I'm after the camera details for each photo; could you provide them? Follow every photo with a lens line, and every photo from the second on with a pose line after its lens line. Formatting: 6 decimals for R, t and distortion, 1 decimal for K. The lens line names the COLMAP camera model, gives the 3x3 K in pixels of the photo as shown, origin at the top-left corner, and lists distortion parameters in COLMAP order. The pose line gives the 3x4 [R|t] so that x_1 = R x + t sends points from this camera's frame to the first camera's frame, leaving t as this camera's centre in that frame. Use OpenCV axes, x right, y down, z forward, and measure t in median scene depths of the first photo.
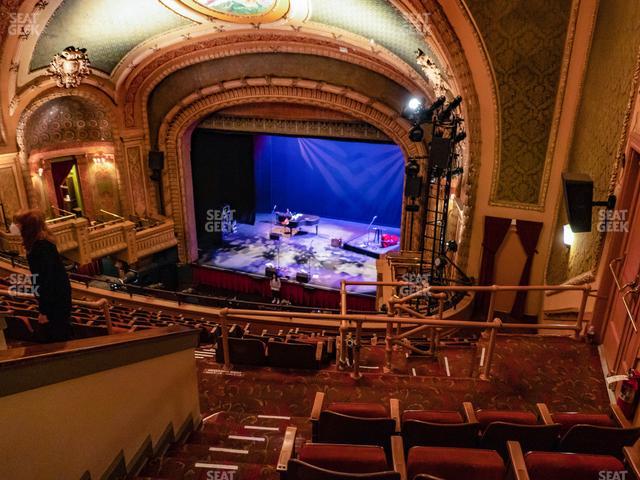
lens RADIAL K [[492.6, 0, 320.1], [0, 492.6, 258.3], [0, 0, 1]] dist [-0.015520, 0.007044]
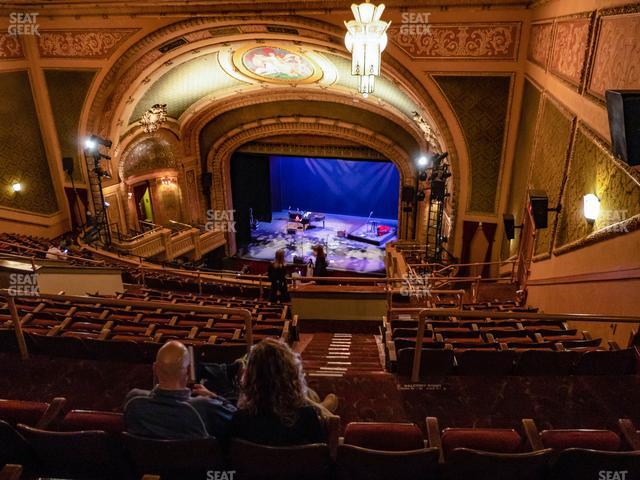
lens RADIAL K [[492.6, 0, 320.1], [0, 492.6, 258.3], [0, 0, 1]] dist [-0.015520, 0.007044]
pose [[0.996052, -0.057514, 0.067618, -0.133767], [0.055052, 0.997770, 0.037732, -0.023868], [-0.069637, -0.033860, 0.996998, -0.315048]]
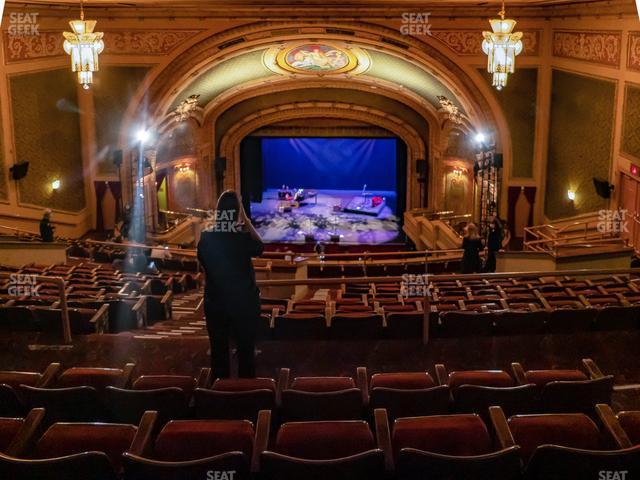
lens RADIAL K [[475.1, 0, 334.3], [0, 475.1, 98.6], [0, 0, 1]] dist [-0.011356, 0.000044]
pose [[0.946421, -0.065079, 0.316311, -0.429672], [0.136551, 0.968258, -0.209355, -0.061161], [-0.292646, 0.241331, 0.925266, -0.295409]]
